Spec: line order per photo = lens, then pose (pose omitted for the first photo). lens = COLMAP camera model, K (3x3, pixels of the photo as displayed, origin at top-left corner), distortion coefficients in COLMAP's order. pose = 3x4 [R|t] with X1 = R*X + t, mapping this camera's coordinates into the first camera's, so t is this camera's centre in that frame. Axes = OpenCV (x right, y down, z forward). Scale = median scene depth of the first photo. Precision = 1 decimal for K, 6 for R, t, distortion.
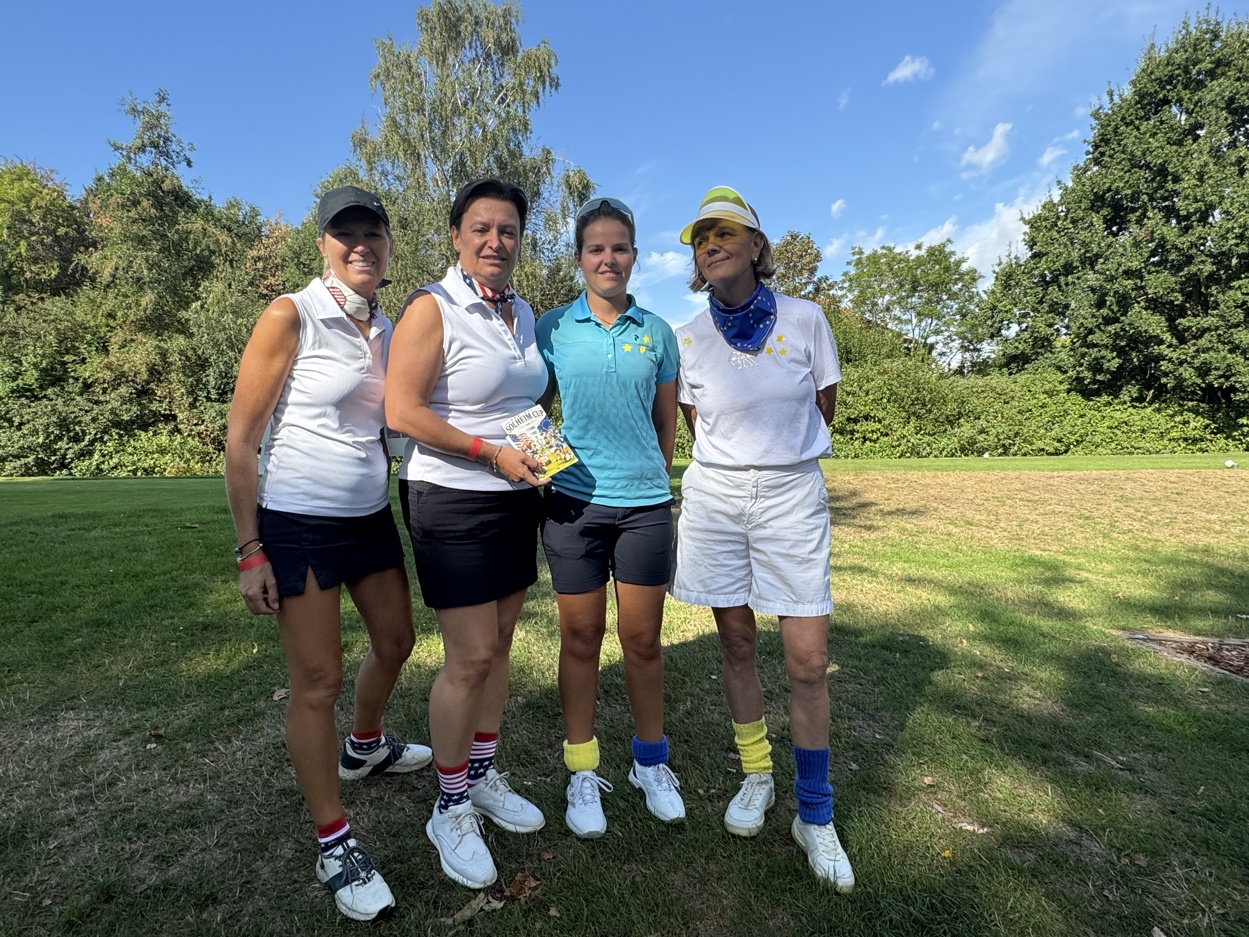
lens RADIAL K [[761.9, 0, 624.8], [0, 761.9, 457.0], [0, 0, 1]] dist [-0.003243, 0.005508]
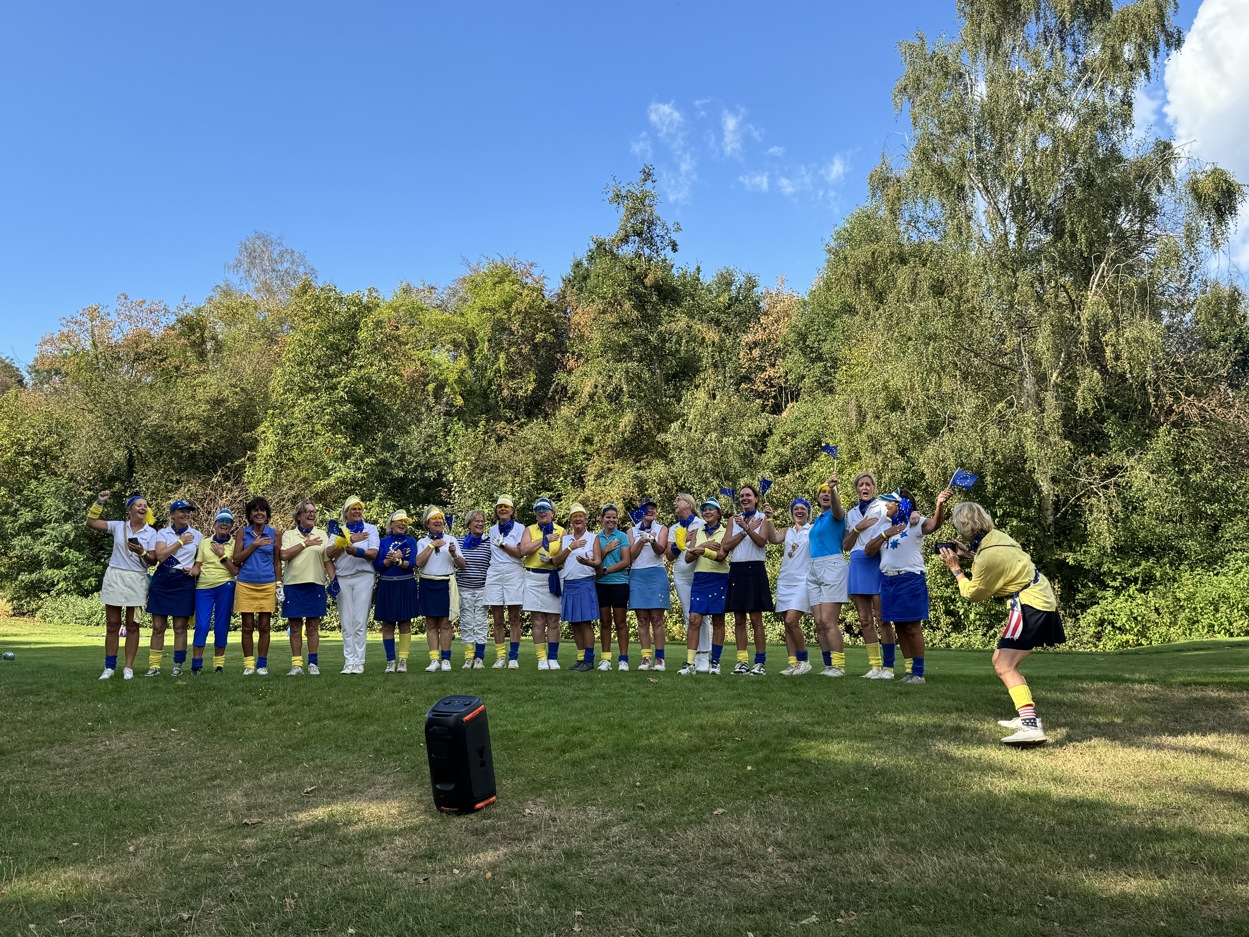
lens RADIAL K [[1310.2, 0, 622.6], [0, 1310.2, 468.0], [0, 0, 1]] dist [-0.013593, 0.000000]
pose [[0.850422, -0.035302, -0.524916, 0.090465], [-0.023980, 0.994108, -0.105706, -0.006964], [0.525555, 0.102482, 0.844565, -0.157686]]
